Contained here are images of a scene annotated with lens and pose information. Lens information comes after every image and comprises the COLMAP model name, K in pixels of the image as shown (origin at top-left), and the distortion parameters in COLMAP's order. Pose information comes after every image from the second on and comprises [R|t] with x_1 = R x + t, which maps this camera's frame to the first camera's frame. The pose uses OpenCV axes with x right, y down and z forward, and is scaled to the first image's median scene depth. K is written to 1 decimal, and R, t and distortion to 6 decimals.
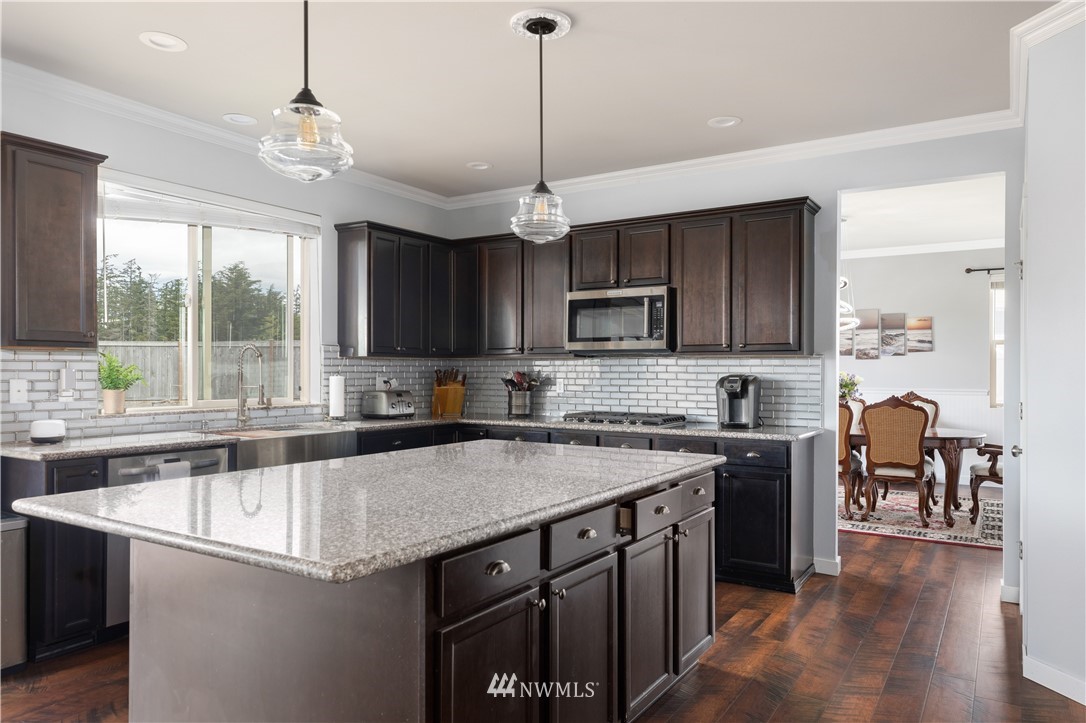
lens RADIAL K [[722.4, 0, 542.0], [0, 722.4, 370.3], [0, 0, 1]] dist [-0.004883, -0.001789]
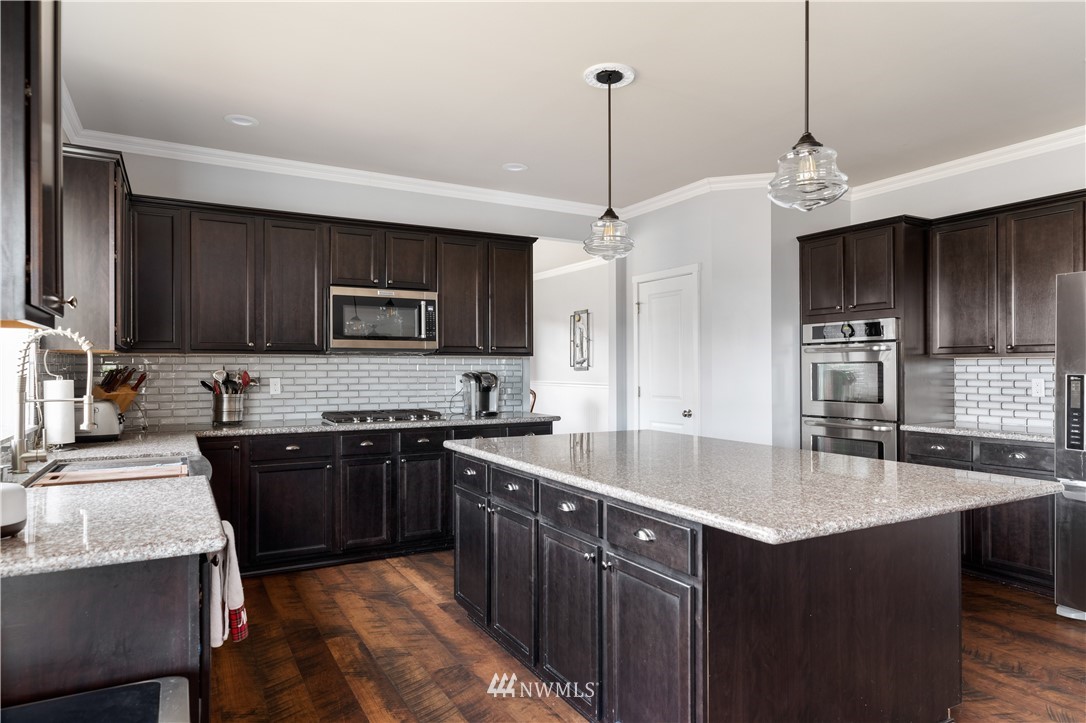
lens RADIAL K [[671.0, 0, 542.4], [0, 671.0, 363.3], [0, 0, 1]] dist [0.018008, -0.007257]
pose [[0.476976, 0.004665, 0.878904, -0.589516], [0.003756, 0.999966, -0.007346, 0.000242], [-0.878908, 0.006805, 0.476943, 0.329640]]
